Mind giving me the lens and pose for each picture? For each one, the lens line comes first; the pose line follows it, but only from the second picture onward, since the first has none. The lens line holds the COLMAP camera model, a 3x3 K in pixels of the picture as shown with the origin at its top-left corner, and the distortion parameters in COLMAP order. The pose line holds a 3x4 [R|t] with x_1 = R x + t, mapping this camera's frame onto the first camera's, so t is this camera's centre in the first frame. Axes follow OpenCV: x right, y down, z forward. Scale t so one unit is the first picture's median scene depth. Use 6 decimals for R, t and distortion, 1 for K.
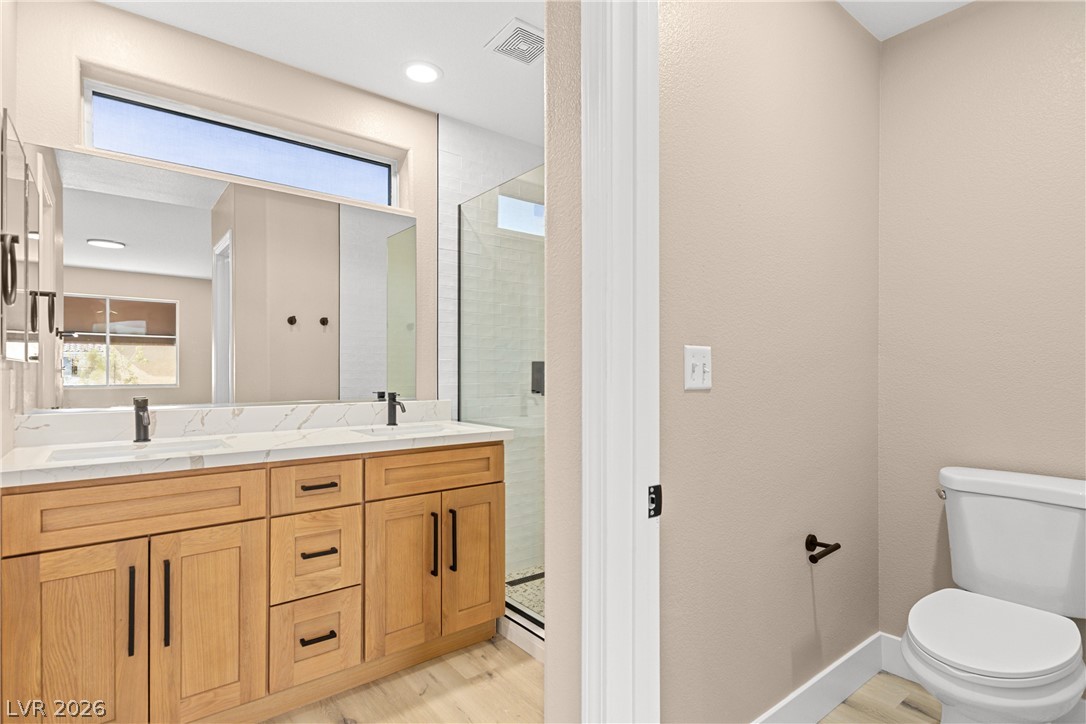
lens RADIAL K [[548.0, 0, 546.9], [0, 548.0, 353.1], [0, 0, 1]] dist [0.007690, -0.001391]
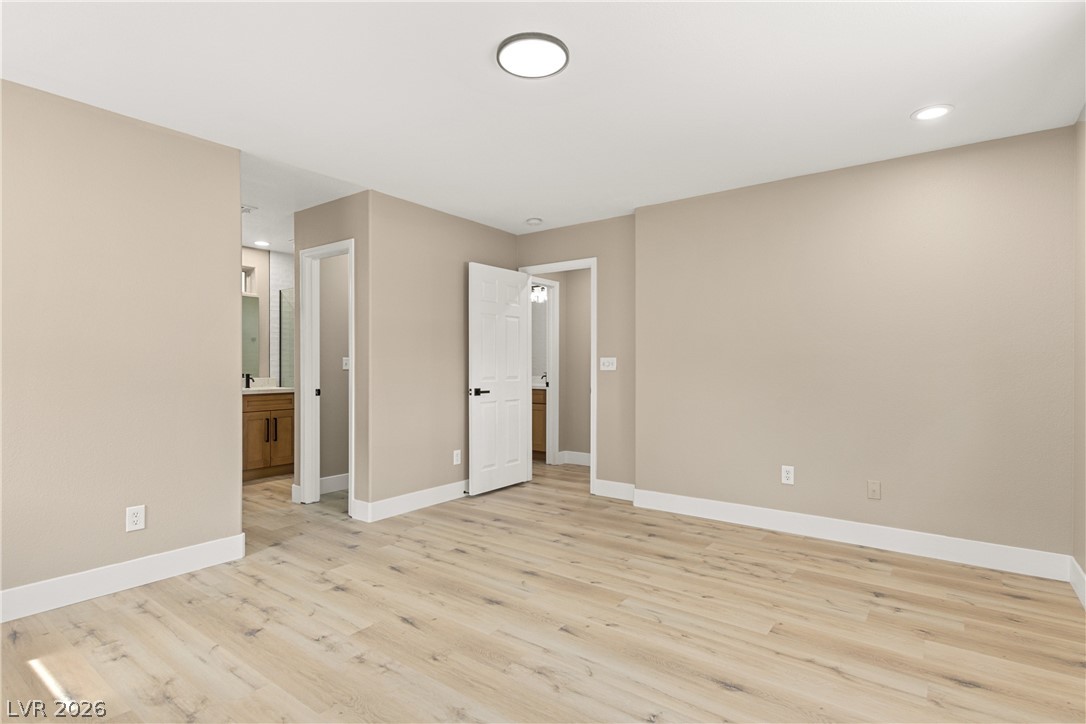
lens RADIAL K [[548.0, 0, 546.9], [0, 548.0, 353.1], [0, 0, 1]] dist [0.007690, -0.001391]
pose [[0.966138, 0.001913, 0.258020, 0.329872], [-0.005491, 0.999898, 0.013147, -0.052360], [-0.257968, -0.014119, 0.966050, -1.518657]]
